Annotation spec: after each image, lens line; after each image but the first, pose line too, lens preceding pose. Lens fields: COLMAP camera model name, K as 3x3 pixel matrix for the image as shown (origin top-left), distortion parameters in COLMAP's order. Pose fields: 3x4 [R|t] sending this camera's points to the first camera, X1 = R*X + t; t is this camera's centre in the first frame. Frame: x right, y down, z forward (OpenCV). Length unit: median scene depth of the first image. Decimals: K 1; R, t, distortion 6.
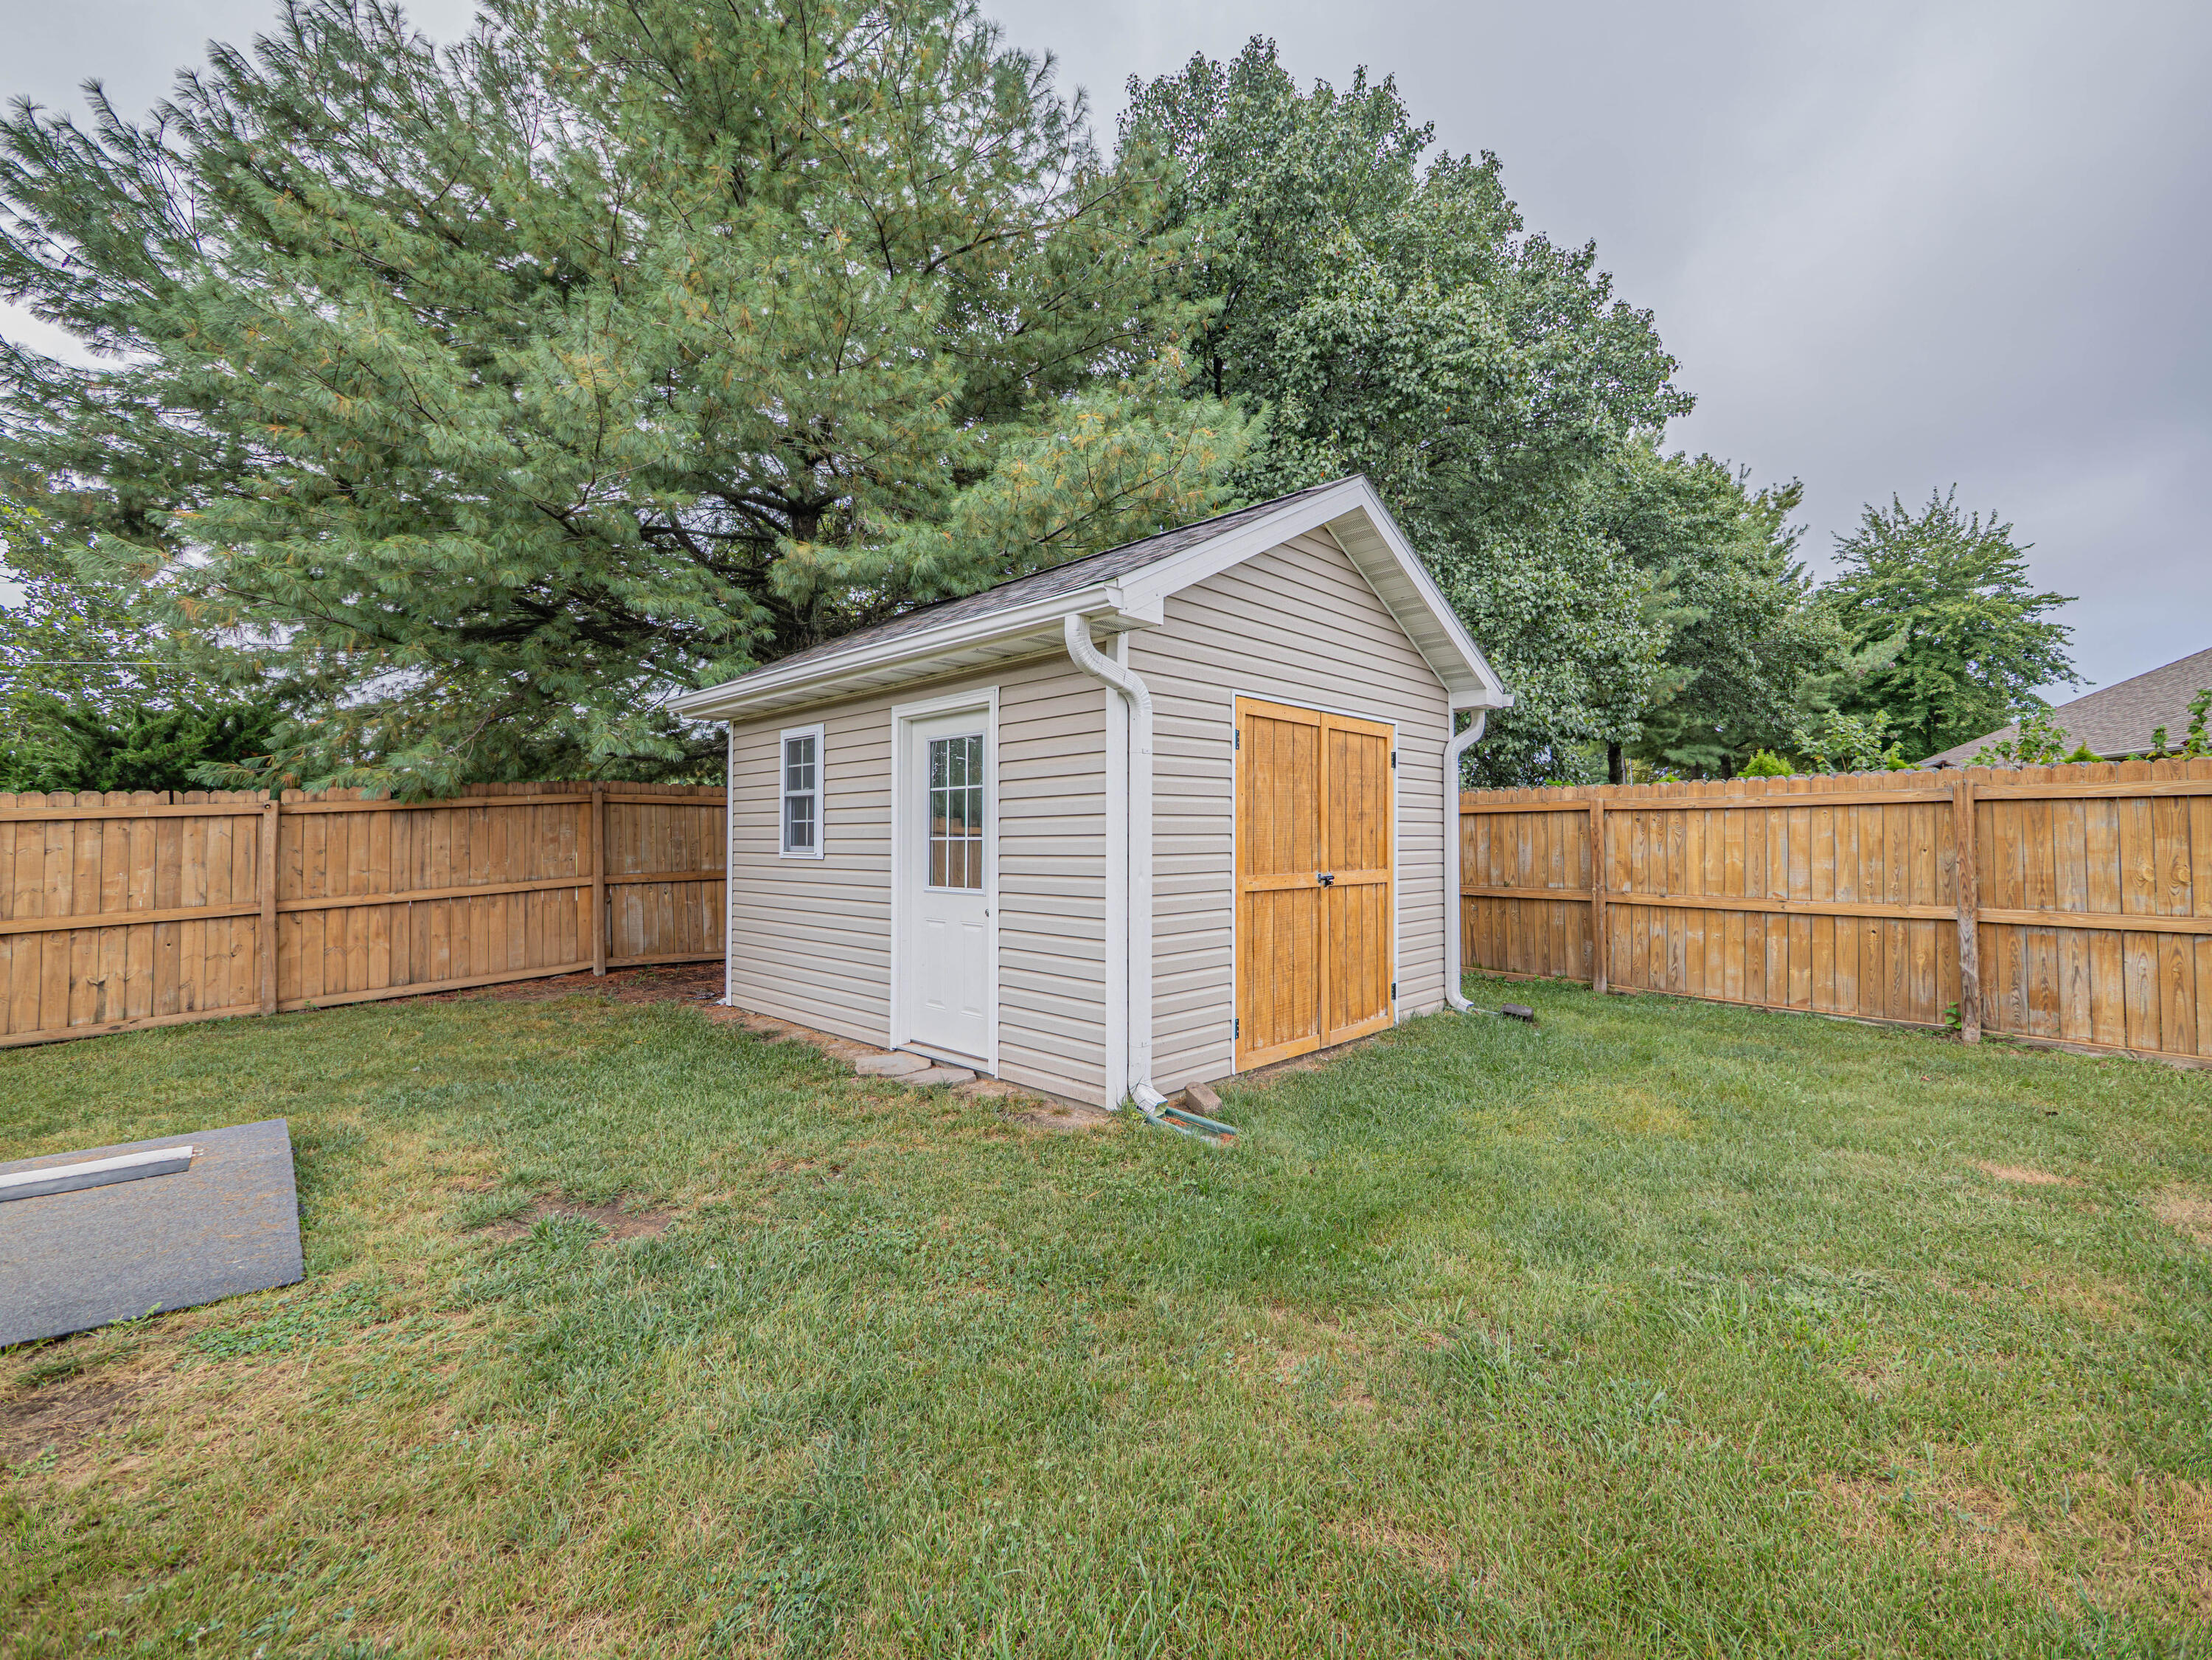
lens RADIAL K [[1008.0, 0, 1106.0], [0, 1008.0, 830.0], [0, 0, 1]] dist [0.000971, 0.000113]
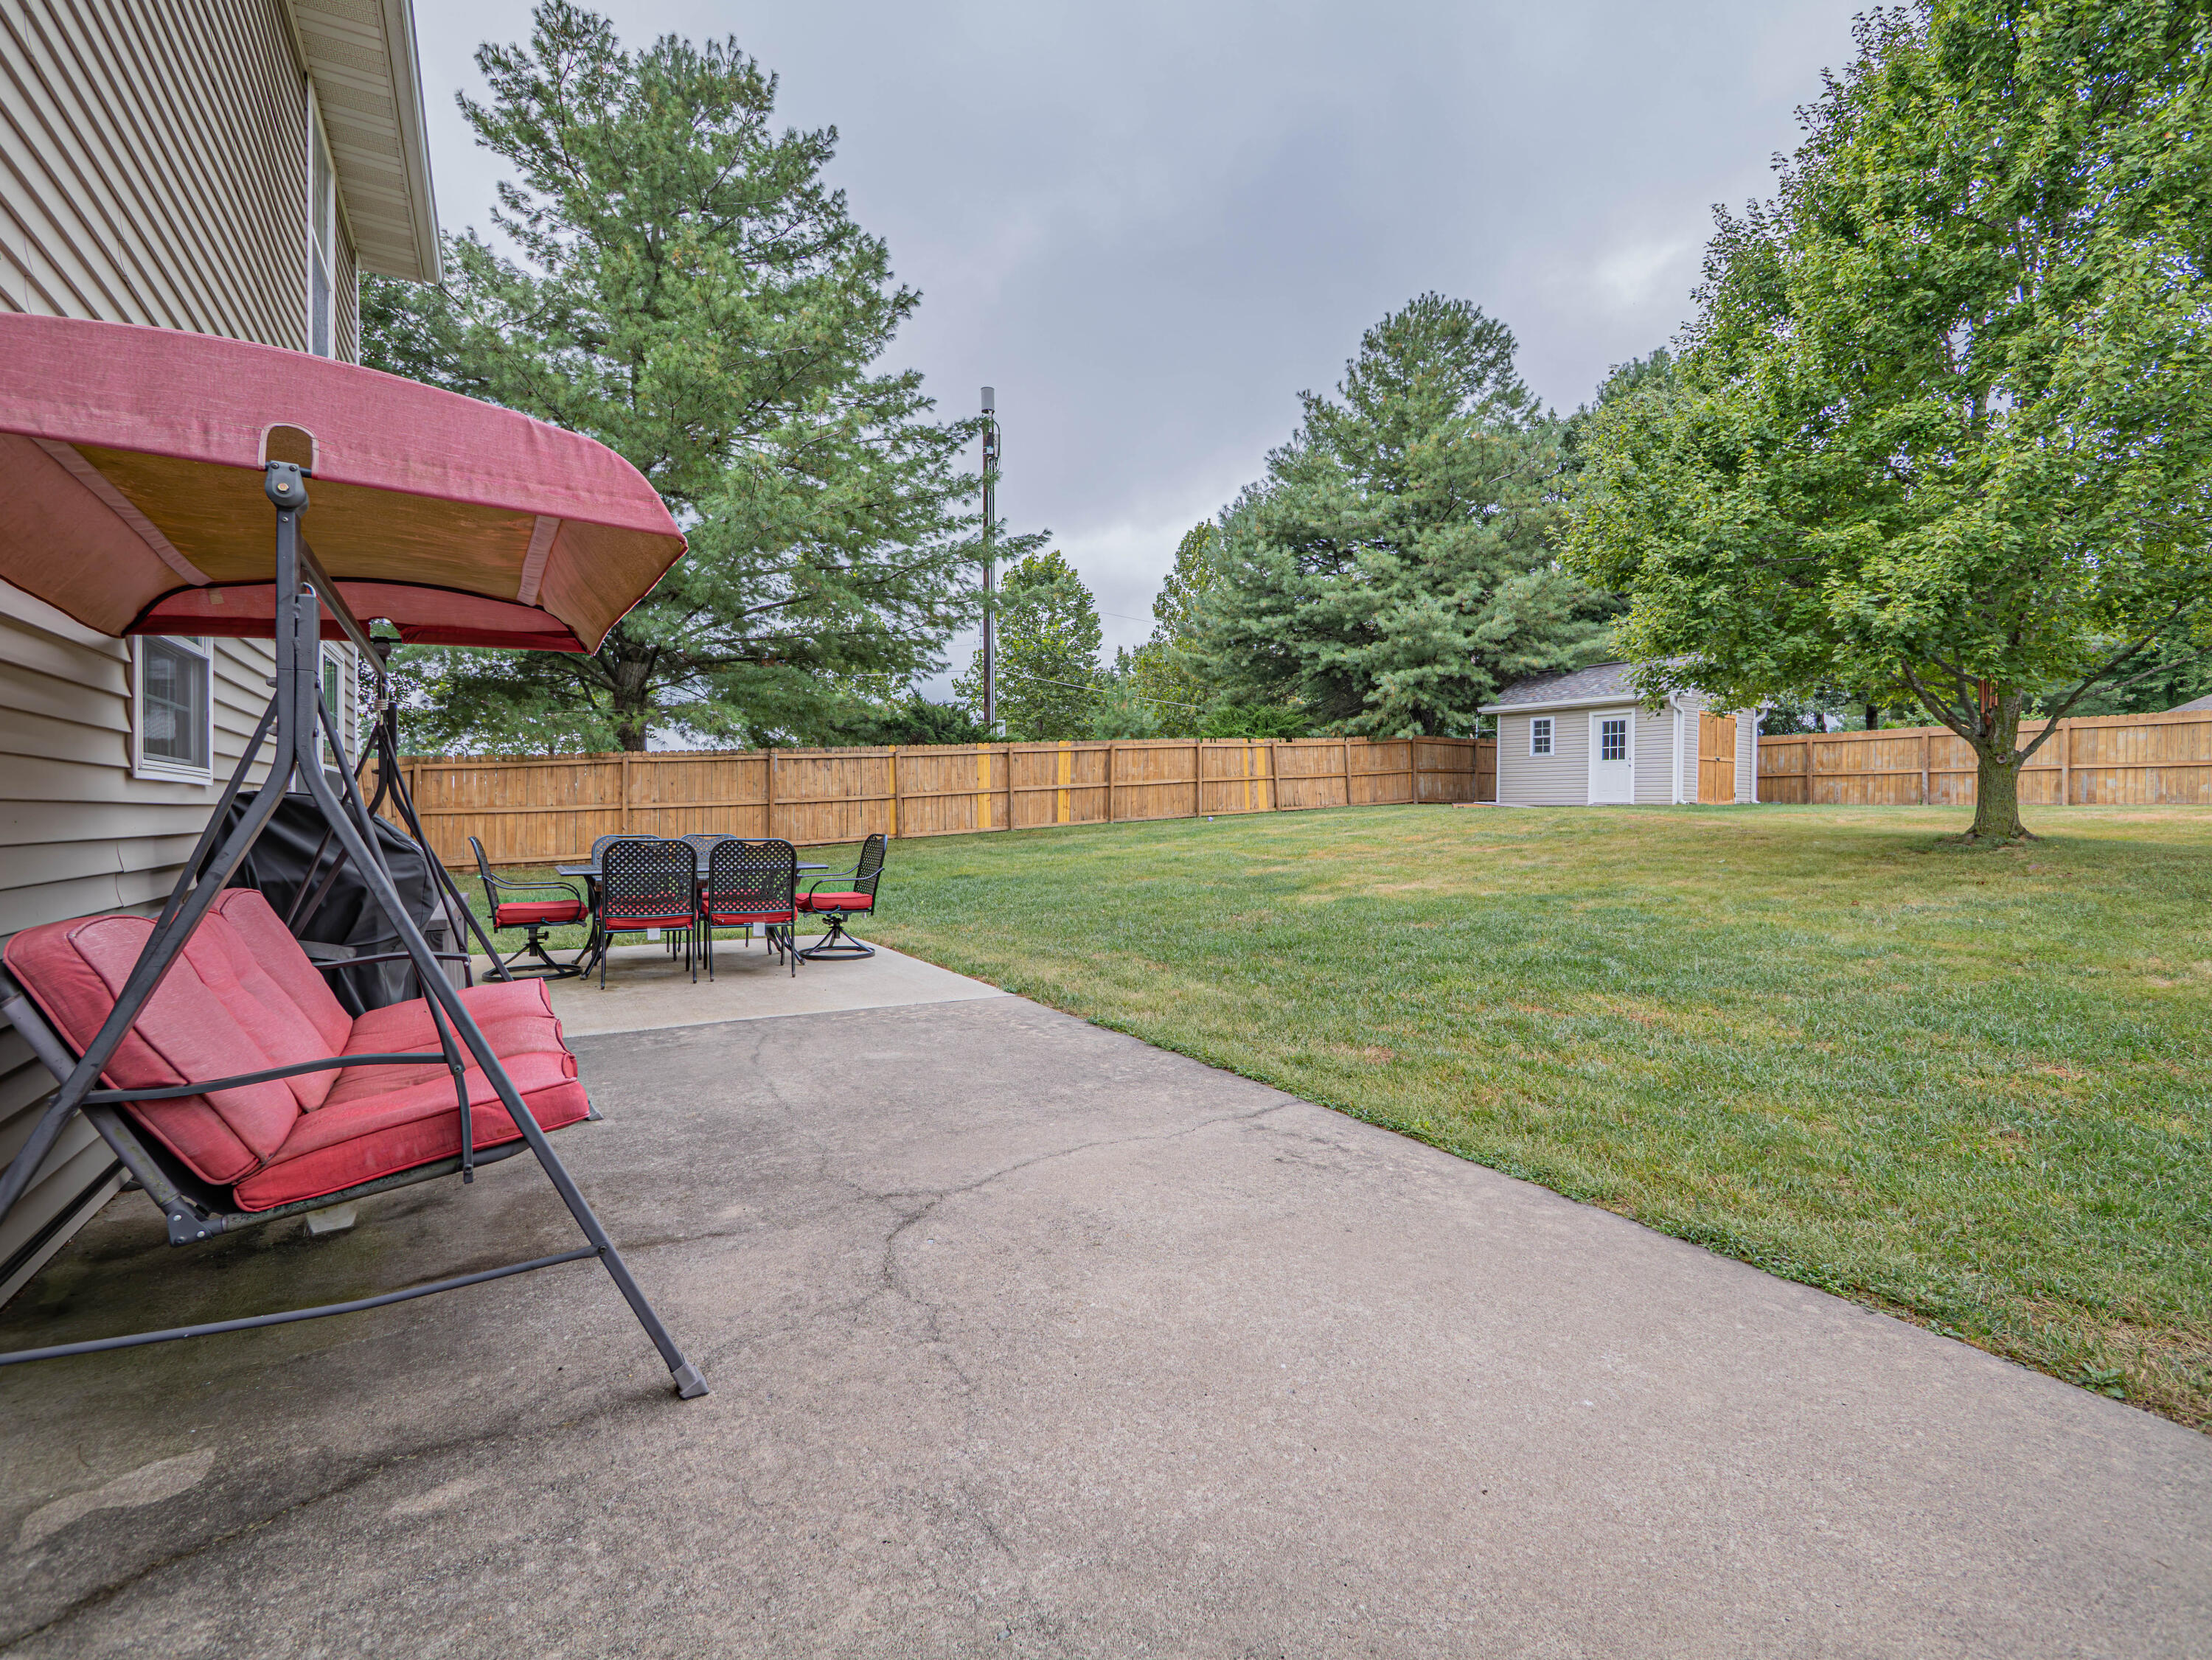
lens RADIAL K [[1008.1, 0, 1106.0], [0, 1008.1, 830.0], [0, 0, 1]] dist [-0.001596, -0.000409]
pose [[0.978809, 0.013378, -0.204337, -1.028847], [-0.006085, 0.999323, 0.036277, 0.160489], [0.204684, -0.034265, 0.978228, -2.593042]]
